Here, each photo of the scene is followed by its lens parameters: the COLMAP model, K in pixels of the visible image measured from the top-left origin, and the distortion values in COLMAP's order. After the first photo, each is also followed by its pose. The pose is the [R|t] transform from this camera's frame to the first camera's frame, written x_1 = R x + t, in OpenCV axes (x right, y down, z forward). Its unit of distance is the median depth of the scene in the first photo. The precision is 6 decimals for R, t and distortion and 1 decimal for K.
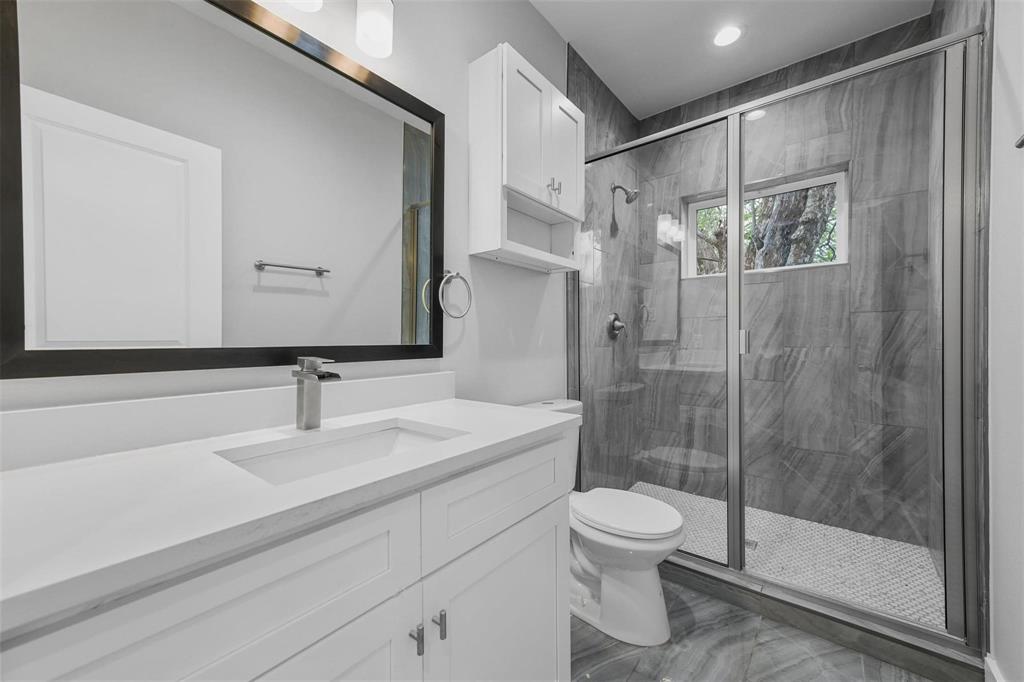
lens RADIAL K [[399.3, 0, 513.4], [0, 399.3, 341.5], [0, 0, 1]] dist [0.013085, 0.000215]
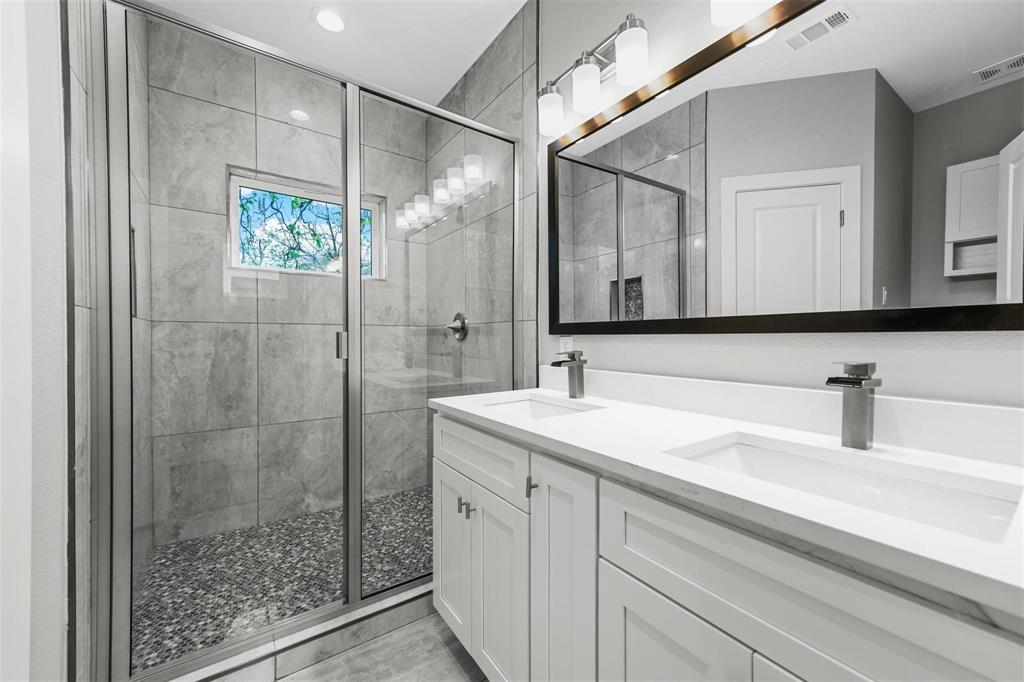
lens RADIAL K [[399.3, 0, 513.4], [0, 399.3, 341.5], [0, 0, 1]] dist [0.013085, 0.000215]
pose [[-0.296694, 0.013729, -0.954874, 0.454174], [-0.003388, 0.999875, 0.015429, -0.003293], [0.954967, 0.007812, -0.296611, 0.573902]]
